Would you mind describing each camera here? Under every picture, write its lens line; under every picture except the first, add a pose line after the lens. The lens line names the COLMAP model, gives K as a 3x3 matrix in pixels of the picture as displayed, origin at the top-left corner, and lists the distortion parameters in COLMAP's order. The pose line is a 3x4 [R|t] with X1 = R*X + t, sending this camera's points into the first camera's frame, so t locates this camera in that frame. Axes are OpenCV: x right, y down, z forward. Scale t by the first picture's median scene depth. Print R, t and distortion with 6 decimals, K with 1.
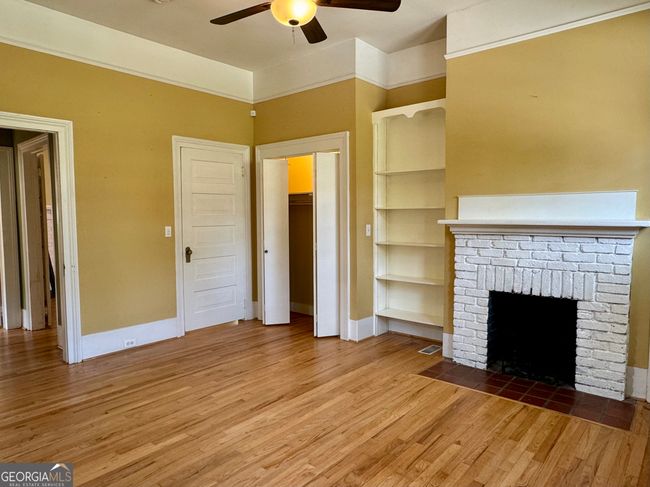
lens RADIAL K [[438.0, 0, 323.2], [0, 438.0, 242.2], [0, 0, 1]] dist [0.000049, 0.000540]
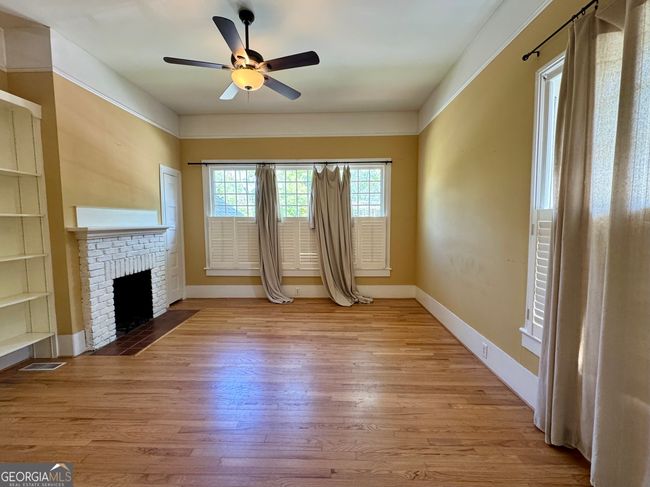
lens RADIAL K [[280.4, 0, 323.1], [0, 280.4, 242.6], [0, 0, 1]] dist [-0.000508, 0.000006]
pose [[-0.625925, -0.048683, 0.778362, -0.727503], [0.065410, 0.991256, 0.114598, -0.060635], [-0.777135, 0.122643, -0.617268, 1.084945]]
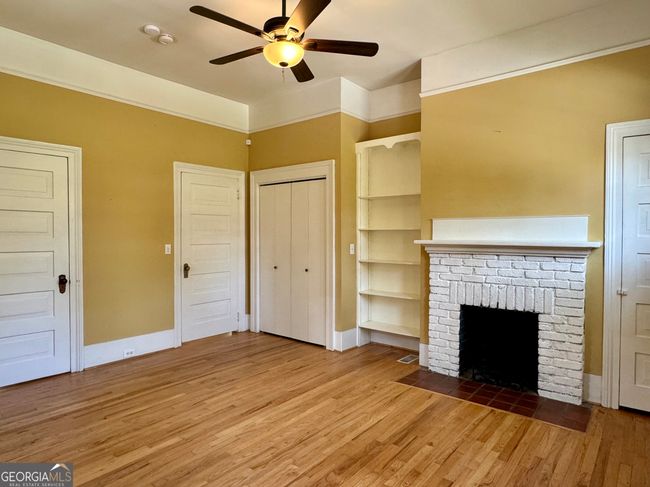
lens RADIAL K [[405.8, 0, 324.5], [0, 405.8, 242.1], [0, 0, 1]] dist [-0.002074, 0.000804]
pose [[0.999656, 0.006927, 0.025284, 0.010678], [-0.005793, 0.998987, -0.044632, 0.001283], [-0.025567, 0.044470, 0.998684, -0.018630]]
